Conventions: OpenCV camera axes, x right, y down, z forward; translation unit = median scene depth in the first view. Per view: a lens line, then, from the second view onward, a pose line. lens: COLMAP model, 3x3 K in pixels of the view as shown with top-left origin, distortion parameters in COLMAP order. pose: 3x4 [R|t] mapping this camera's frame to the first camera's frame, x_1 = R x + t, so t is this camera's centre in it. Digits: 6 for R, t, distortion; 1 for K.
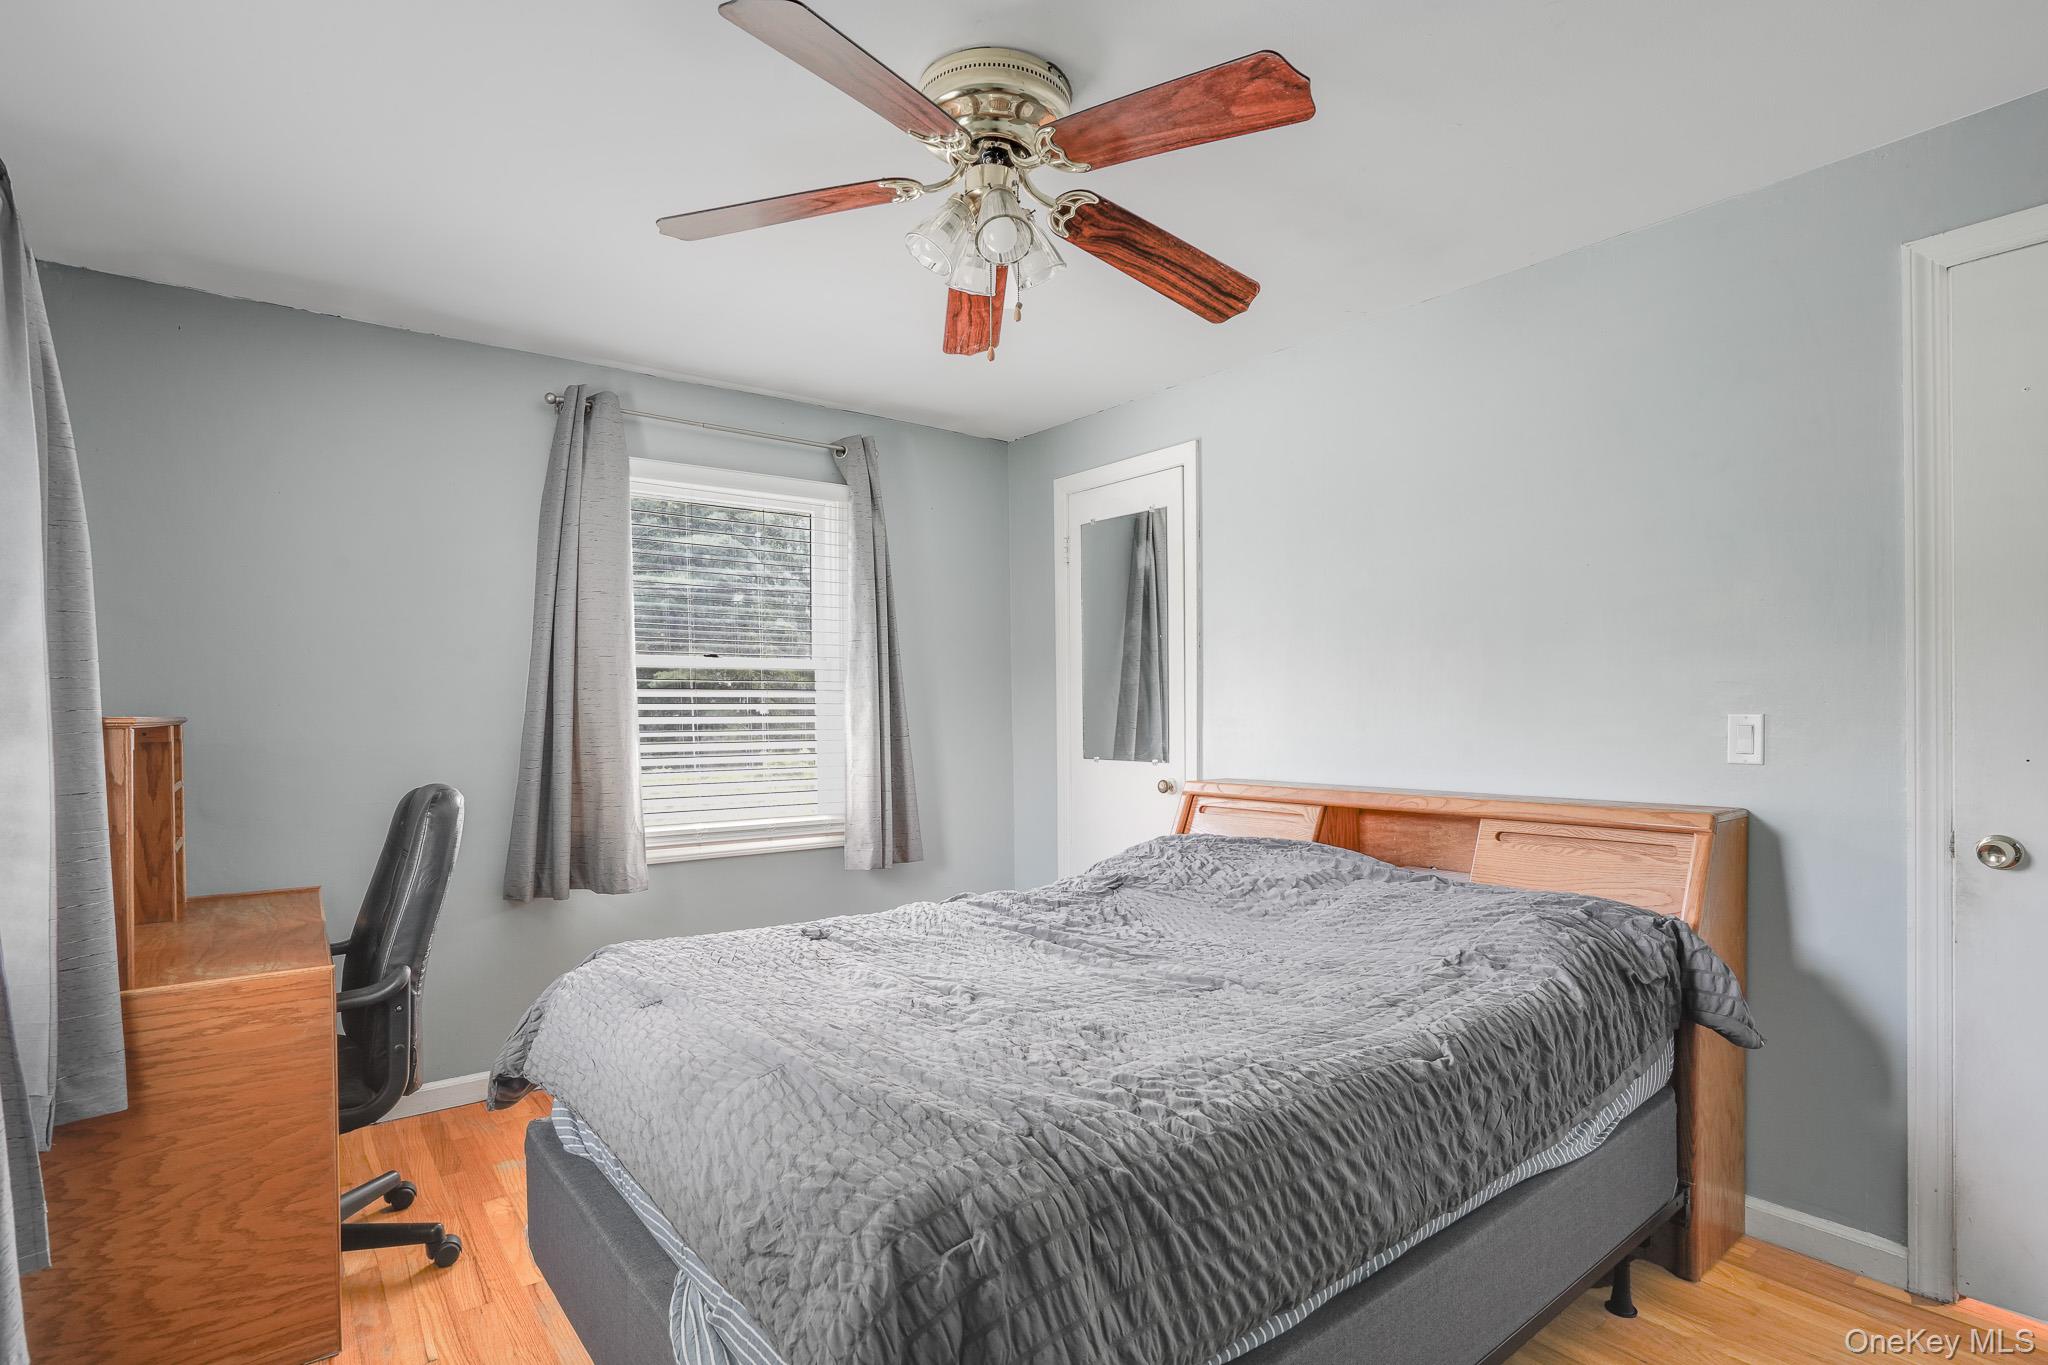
lens RADIAL K [[944.7, 0, 1033.8], [0, 944.7, 698.5], [0, 0, 1]] dist [-0.078982, 0.028660]
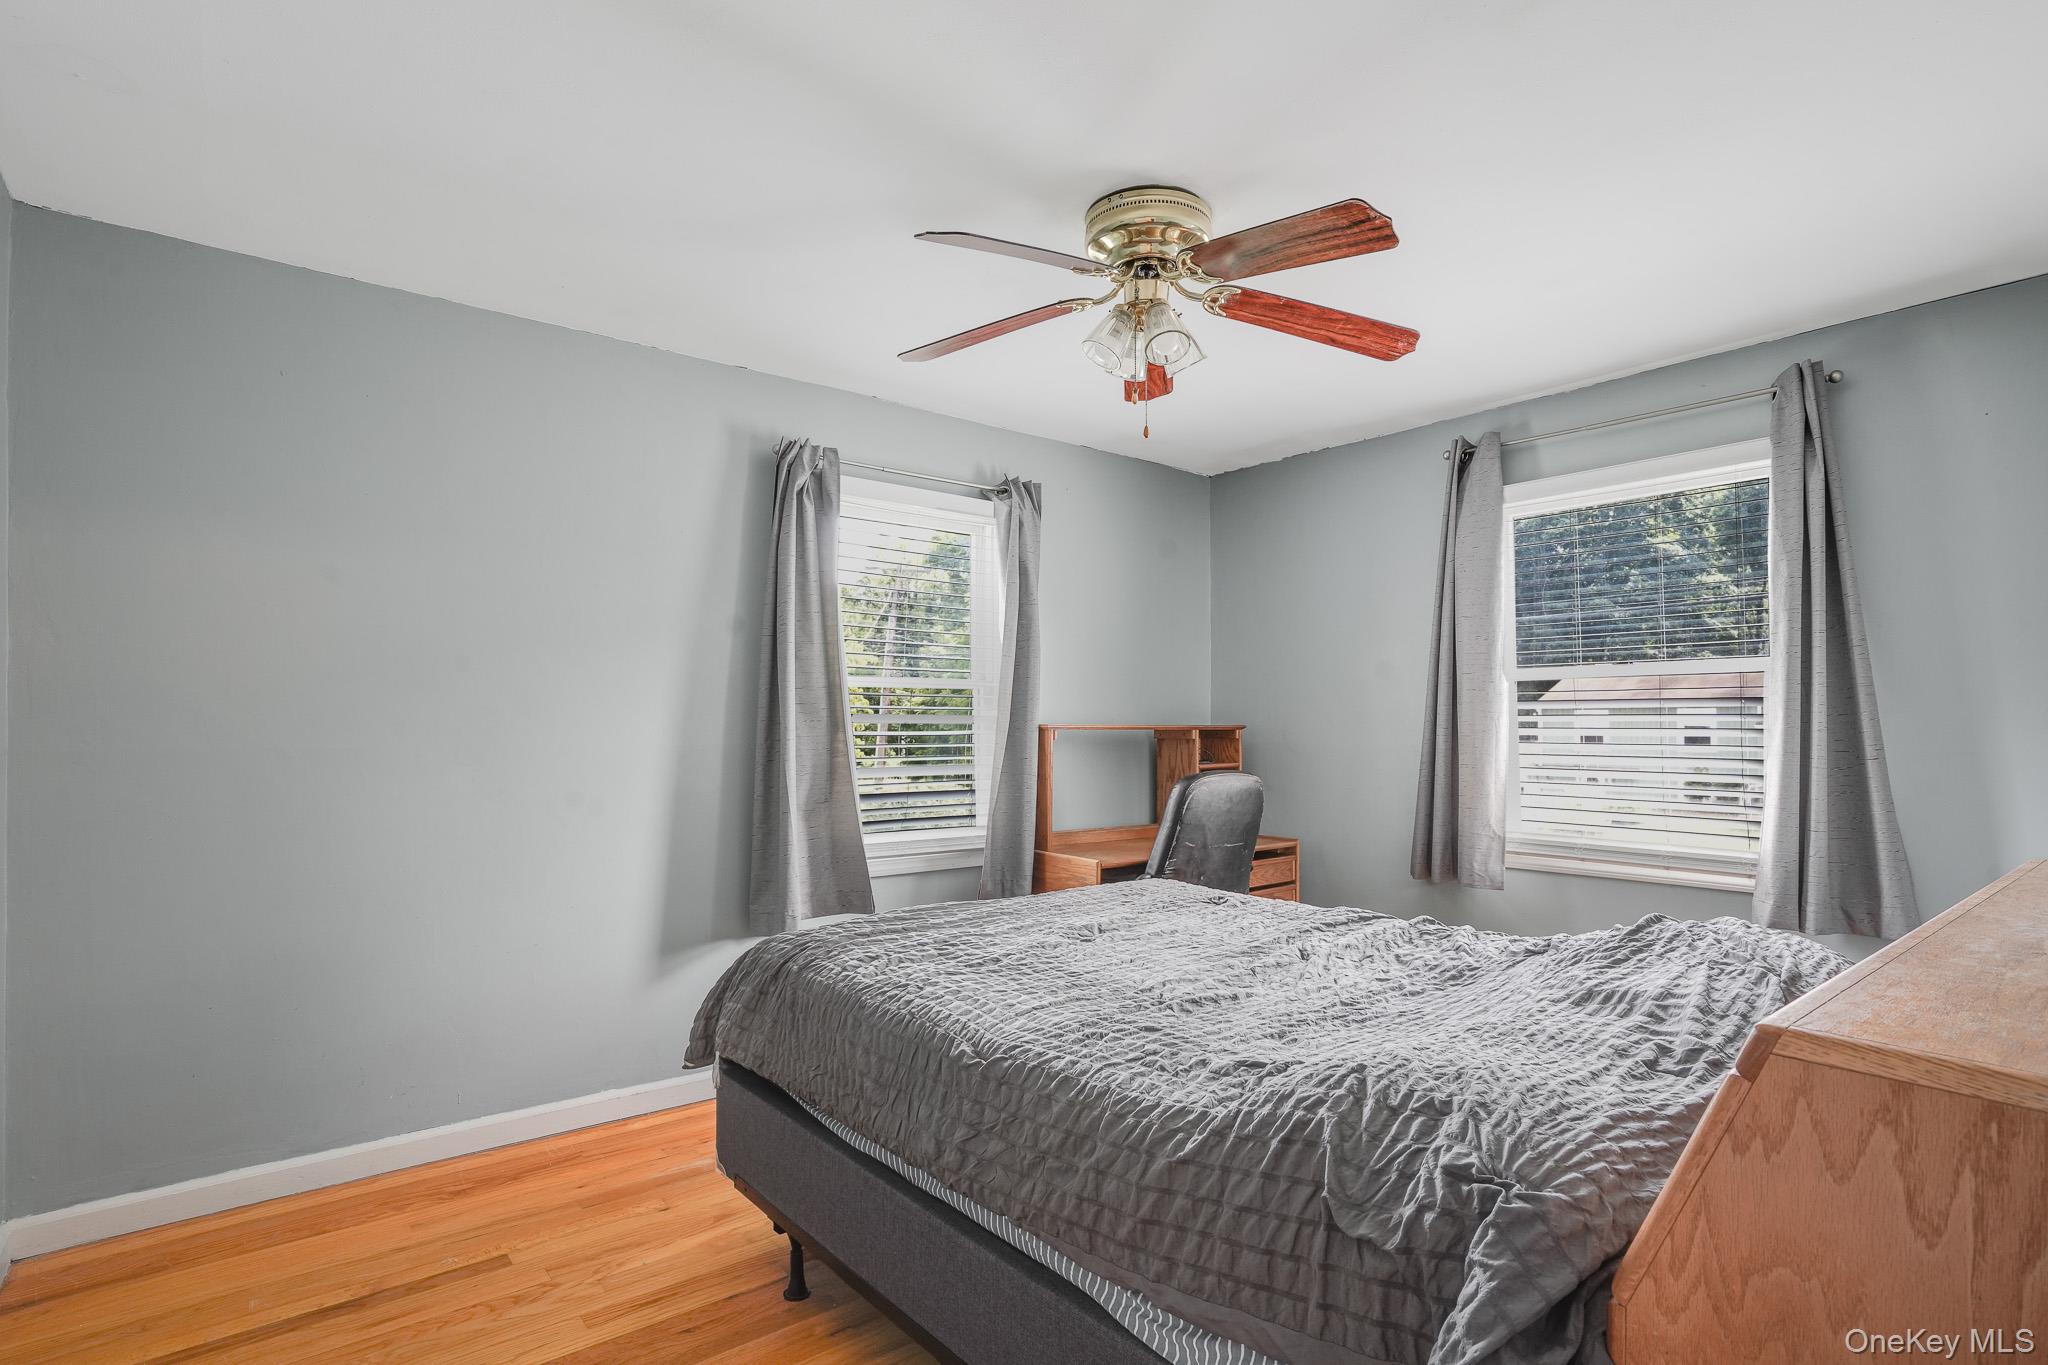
lens RADIAL K [[944.7, 0, 1033.8], [0, 944.7, 698.5], [0, 0, 1]] dist [-0.078982, 0.028660]
pose [[0.027104, -0.011065, -0.999571, 0.638816], [0.004870, 0.999928, -0.010936, -0.004927], [0.999621, -0.004571, 0.027155, 0.438519]]
